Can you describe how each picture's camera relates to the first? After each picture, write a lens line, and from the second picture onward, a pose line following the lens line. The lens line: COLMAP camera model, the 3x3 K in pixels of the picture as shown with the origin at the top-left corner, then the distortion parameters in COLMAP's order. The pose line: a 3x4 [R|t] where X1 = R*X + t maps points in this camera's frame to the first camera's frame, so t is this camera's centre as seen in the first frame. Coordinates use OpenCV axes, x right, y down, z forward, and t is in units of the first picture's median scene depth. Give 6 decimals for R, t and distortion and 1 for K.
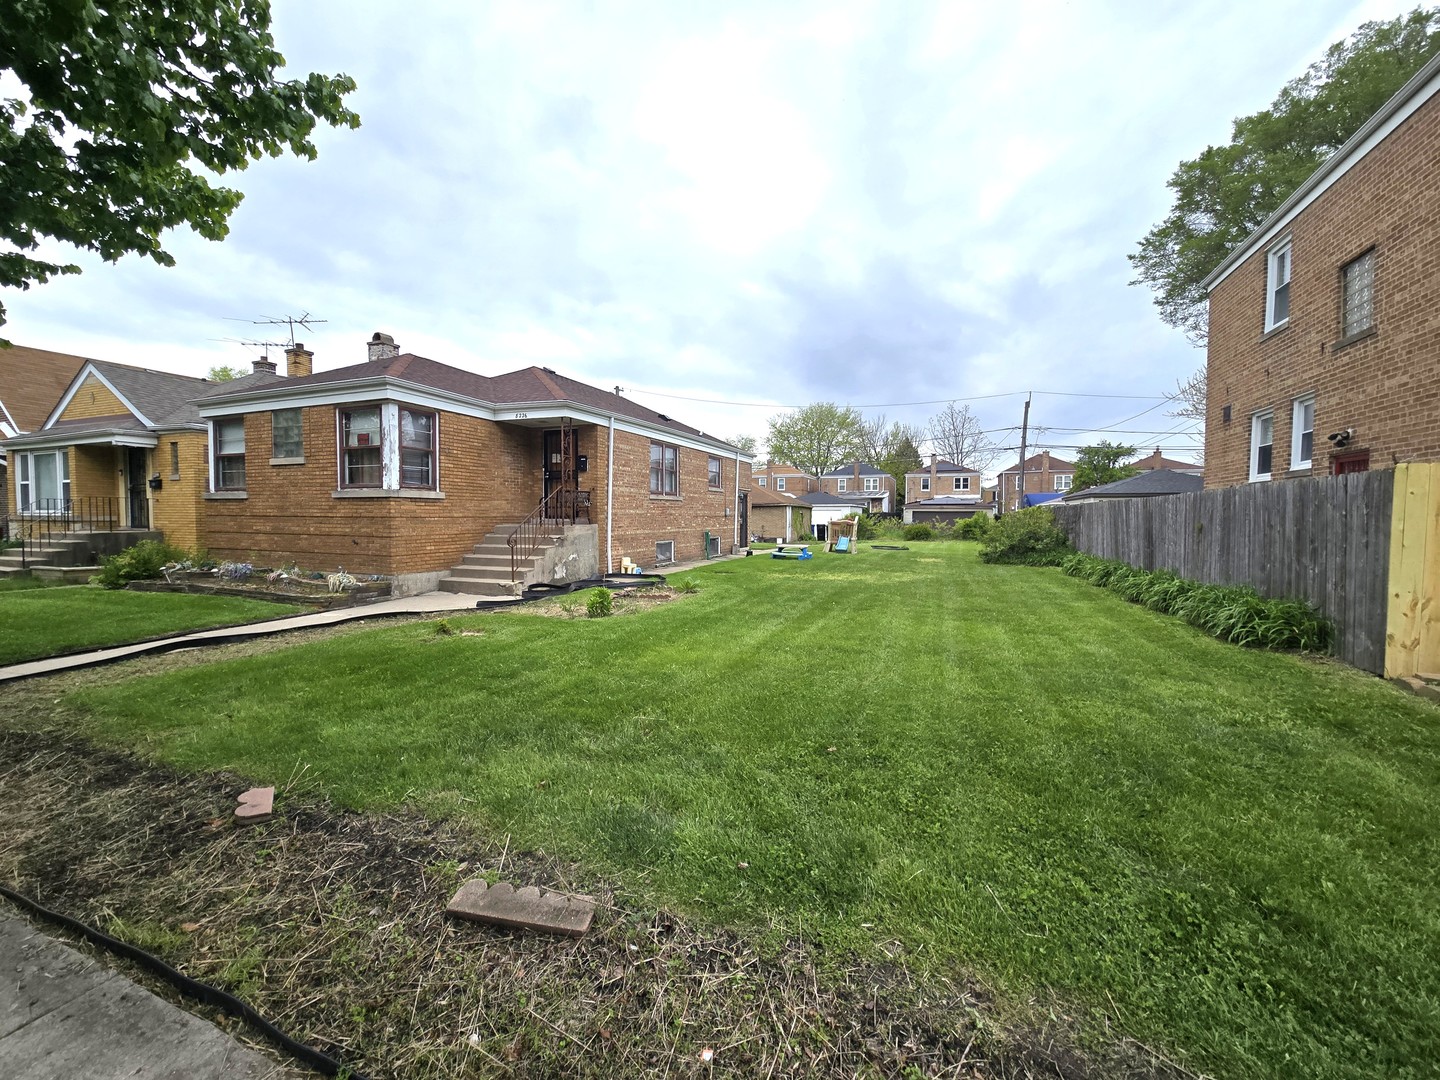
lens RADIAL K [[589.5, 0, 720.0], [0, 589.5, 540.0], [0, 0, 1]] dist [-0.001152, -0.000199]
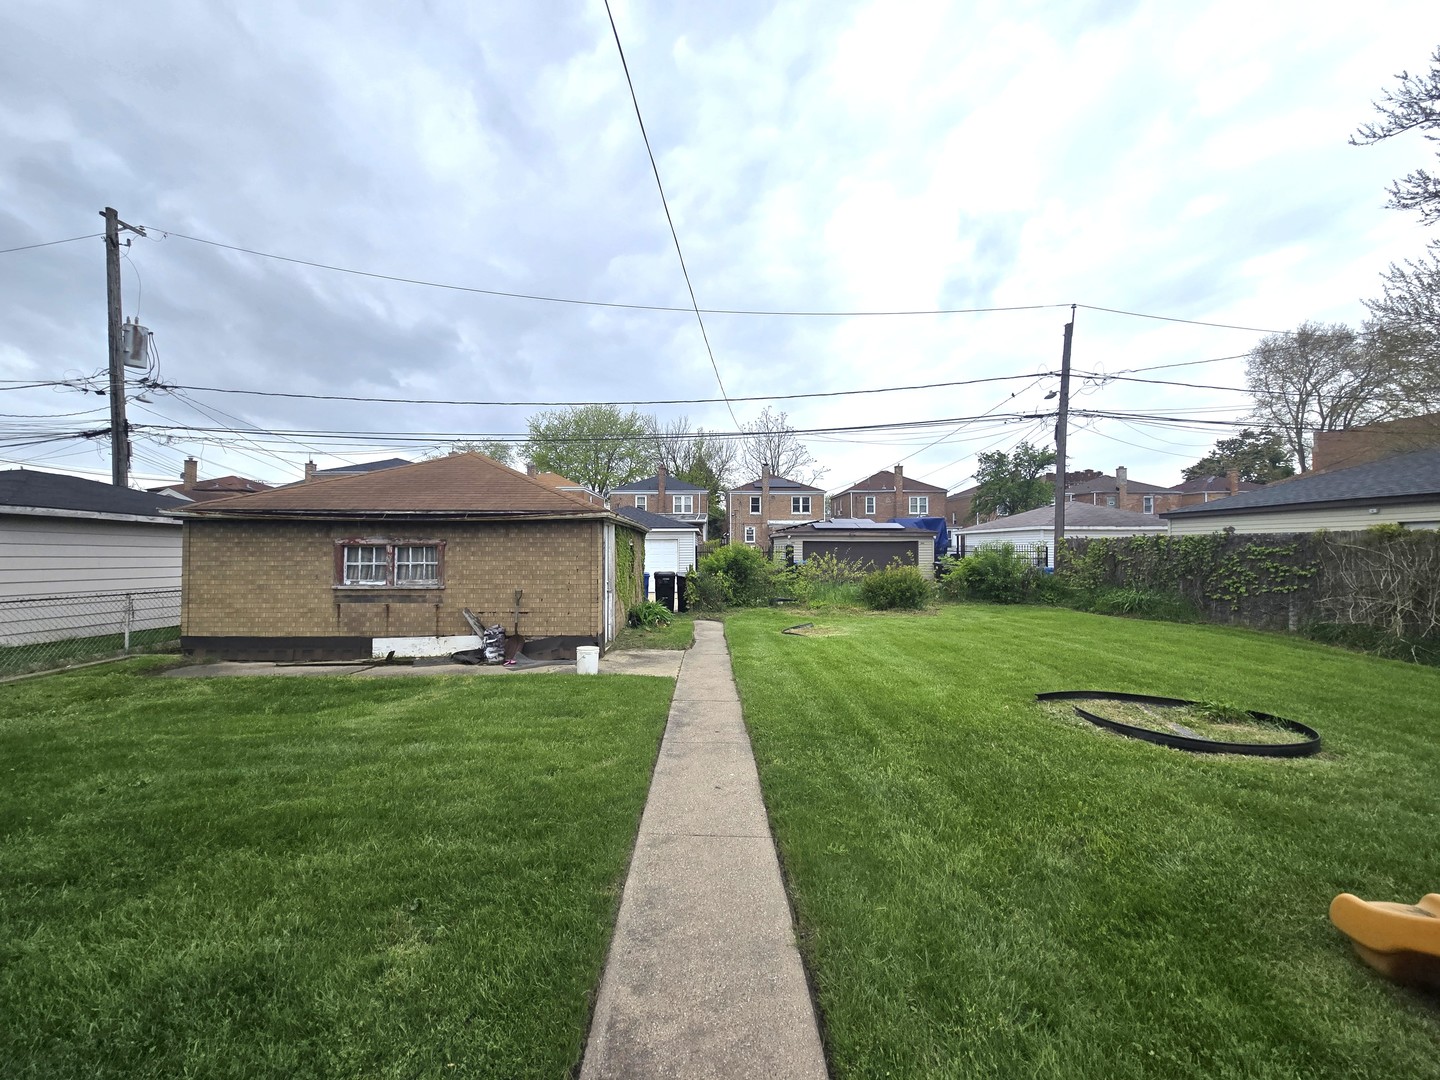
lens RADIAL K [[589.5, 0, 720.0], [0, 589.5, 540.0], [0, 0, 1]] dist [-0.001152, -0.000199]
pose [[0.922225, 0.002091, 0.386649, 0.026162], [0.018441, 0.998610, -0.049385, -0.016040], [-0.386214, 0.052674, 0.920904, 0.347407]]
